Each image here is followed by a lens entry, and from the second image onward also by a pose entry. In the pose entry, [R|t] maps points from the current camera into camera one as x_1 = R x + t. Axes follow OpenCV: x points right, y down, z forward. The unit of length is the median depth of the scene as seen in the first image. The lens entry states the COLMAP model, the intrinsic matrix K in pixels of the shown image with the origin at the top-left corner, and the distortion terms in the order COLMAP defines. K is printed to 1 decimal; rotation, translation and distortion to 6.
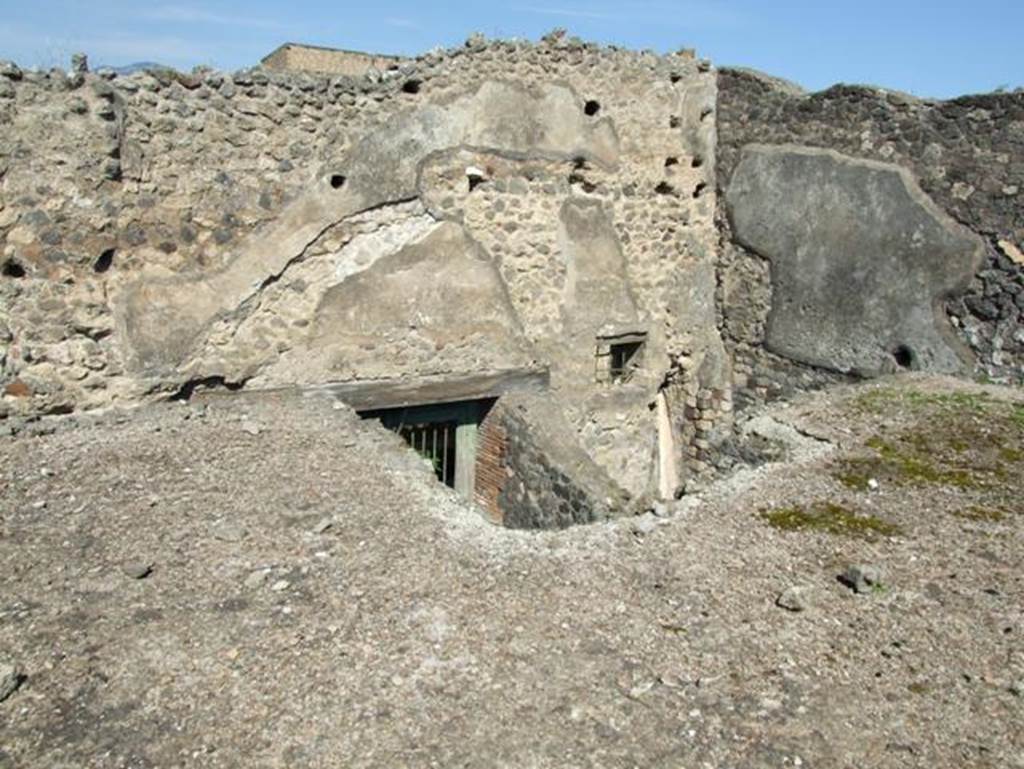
lens RADIAL K [[806.7, 0, 519.8], [0, 806.7, 386.3], [0, 0, 1]] dist [-0.050958, 0.044514]
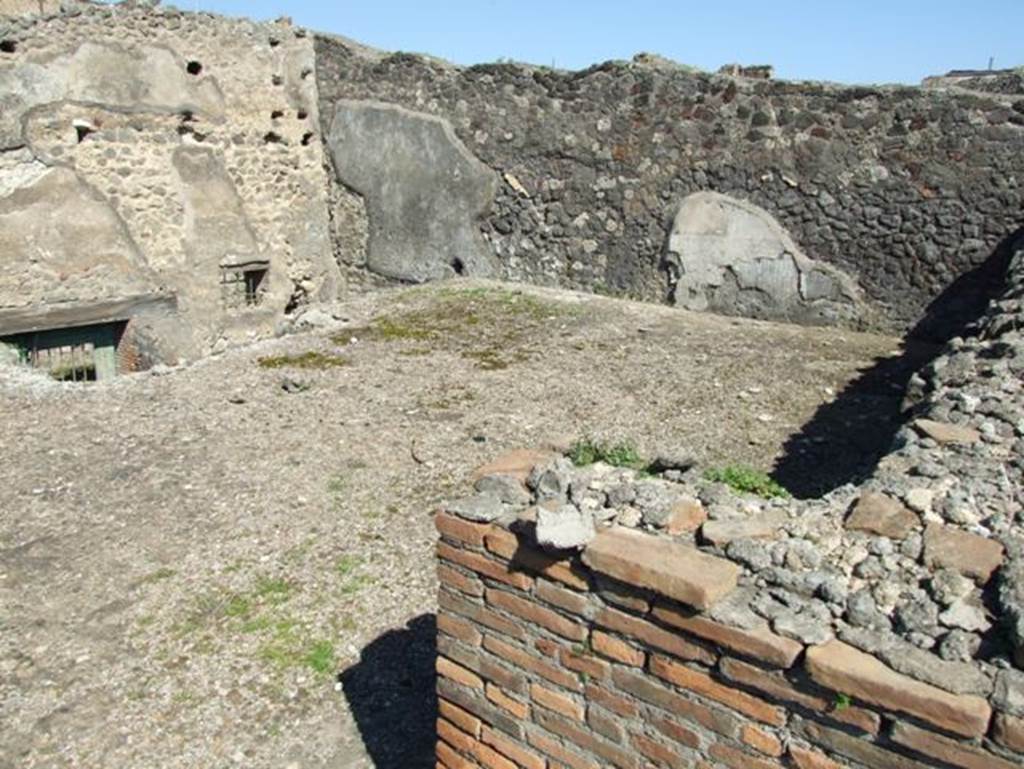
lens RADIAL K [[806.7, 0, 507.3], [0, 806.7, 378.8], [0, 0, 1]] dist [-0.050958, 0.044514]
pose [[0.954090, -0.084867, 0.287247, 0.158294], [0.071391, 0.995813, 0.057091, 0.071678], [-0.290889, -0.033963, 0.956154, -0.264717]]
